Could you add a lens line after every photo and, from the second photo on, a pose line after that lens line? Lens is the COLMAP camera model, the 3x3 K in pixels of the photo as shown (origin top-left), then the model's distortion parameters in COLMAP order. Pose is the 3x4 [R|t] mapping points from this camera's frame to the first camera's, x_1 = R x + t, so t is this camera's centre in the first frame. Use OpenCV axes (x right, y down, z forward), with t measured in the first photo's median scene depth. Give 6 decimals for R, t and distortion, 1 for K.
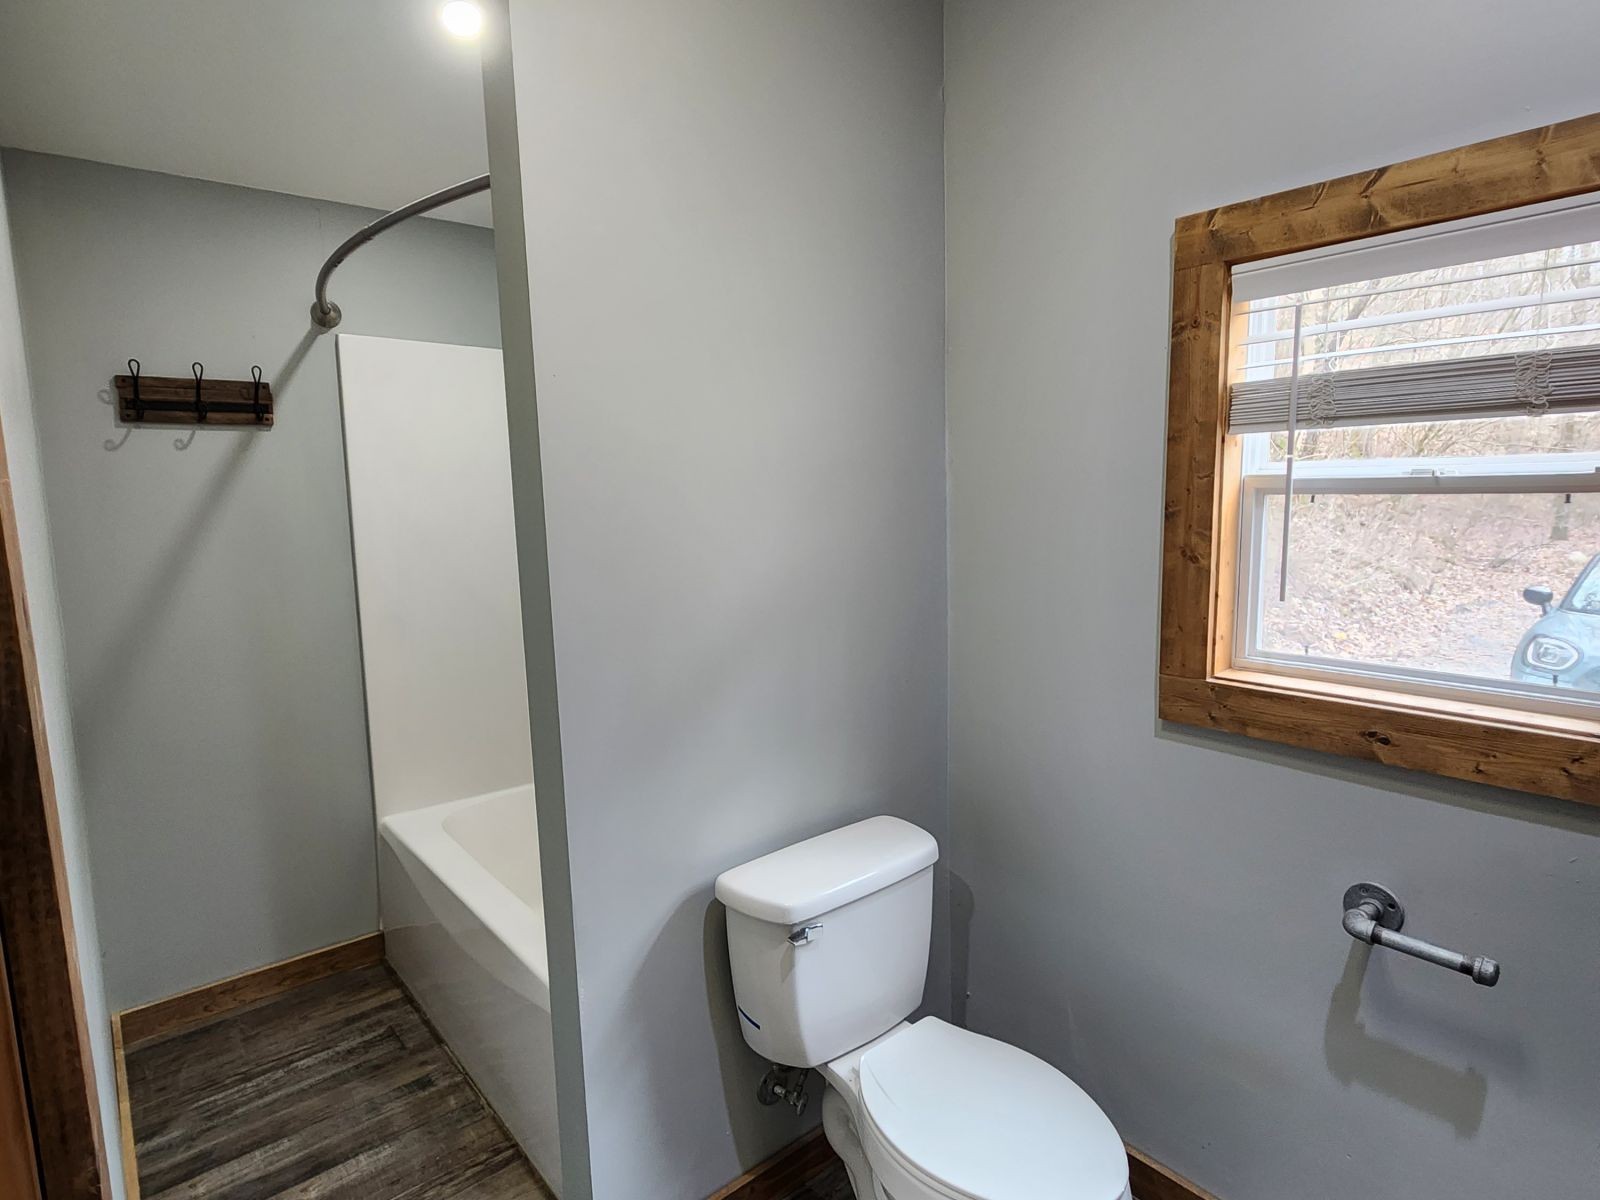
lens RADIAL K [[865.8, 0, 796.6], [0, 865.8, 604.3], [0, 0, 1]] dist [0.007323, -0.003885]
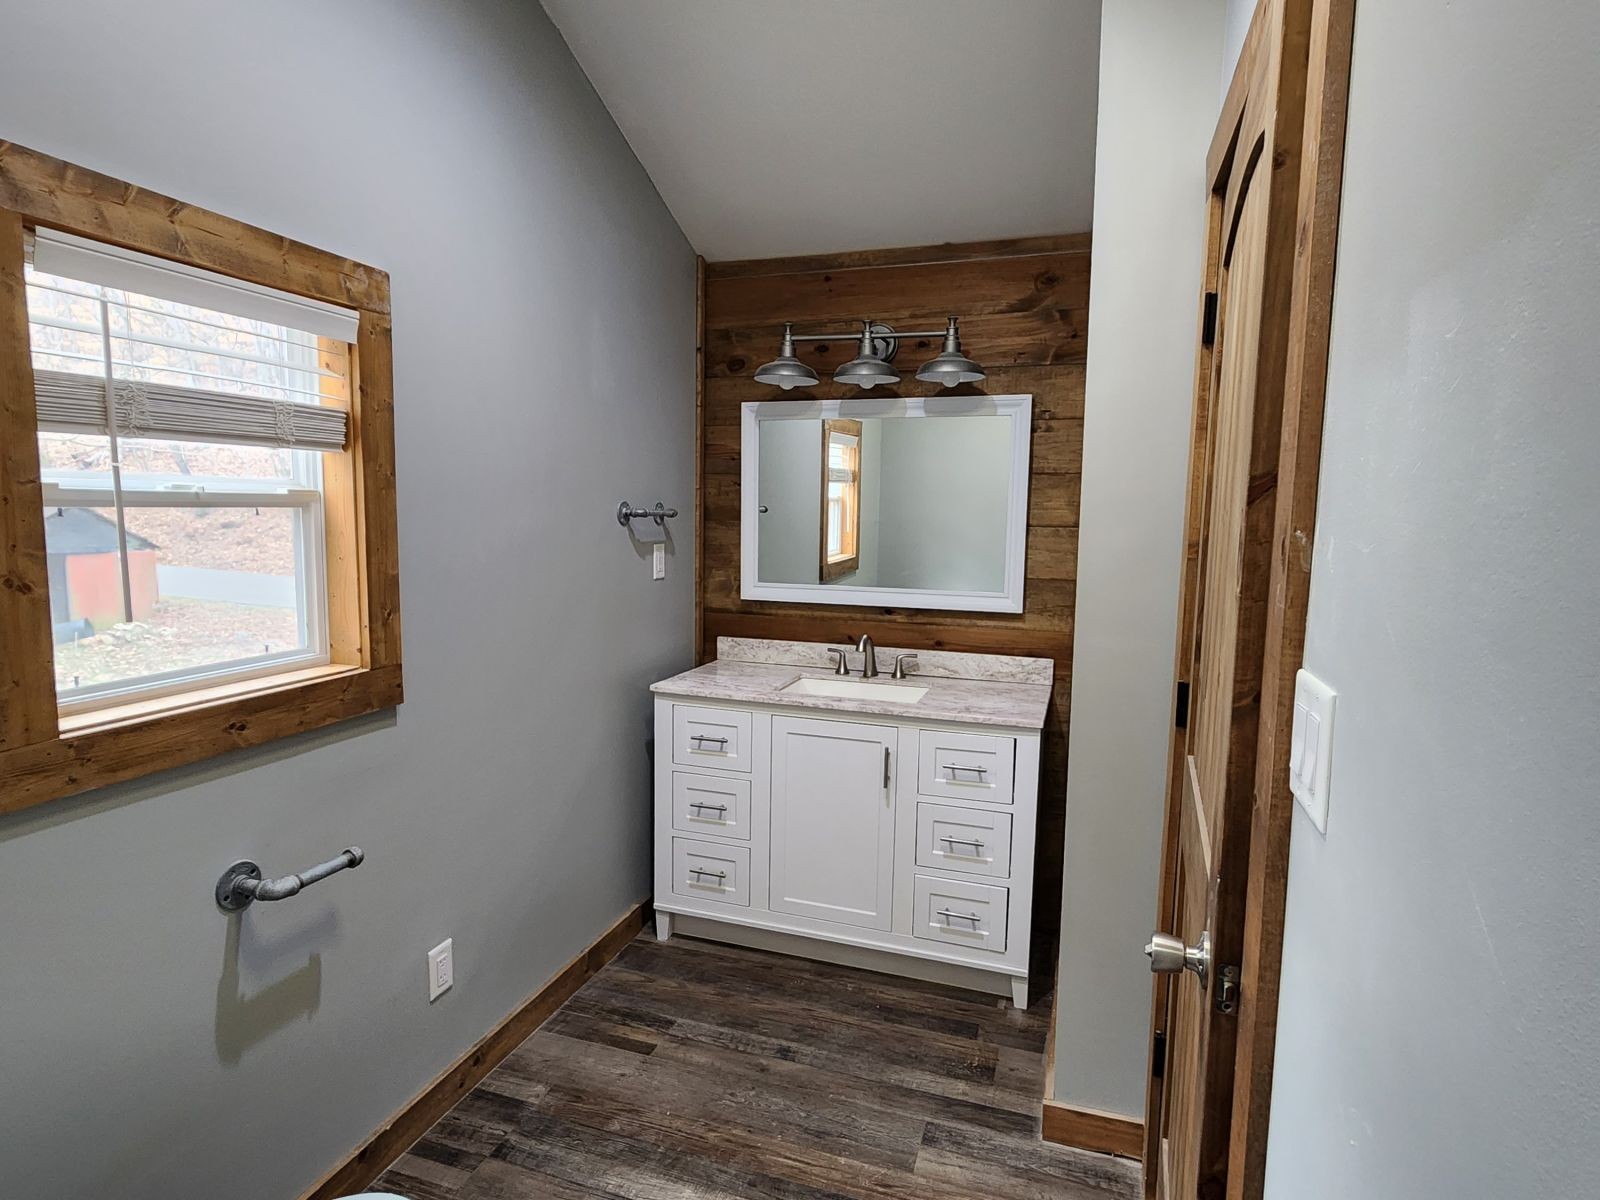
lens RADIAL K [[865.8, 0, 795.5], [0, 865.8, 601.2], [0, 0, 1]] dist [0.007323, -0.003885]
pose [[-0.521068, -0.078690, 0.849880, -0.551691], [0.110869, 0.981064, 0.158810, -0.088145], [-0.846284, 0.176976, -0.502477, 0.813454]]
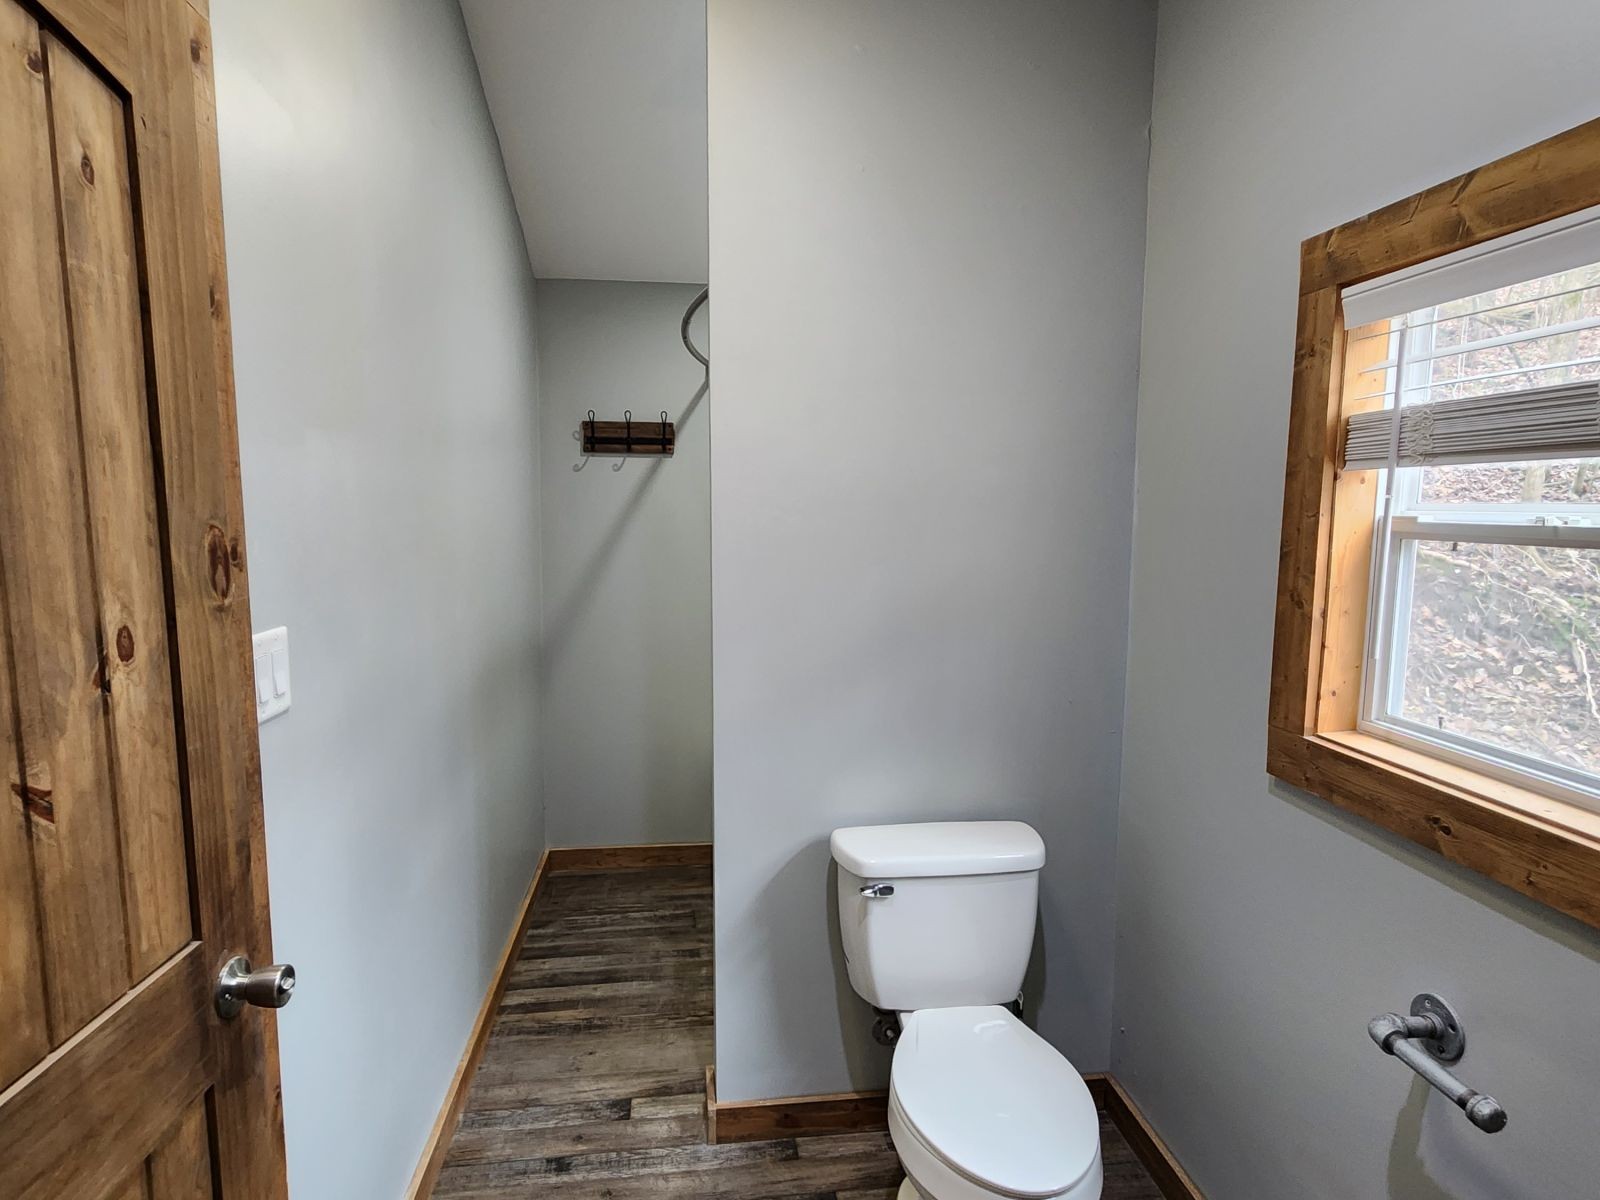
lens RADIAL K [[865.8, 0, 802.1], [0, 865.8, 606.3], [0, 0, 1]] dist [0.007323, -0.003885]
pose [[0.842699, 0.091430, -0.530565, 0.503610], [-0.097794, 0.995076, 0.016152, -0.012794], [0.529429, 0.038275, 0.847490, -0.067085]]
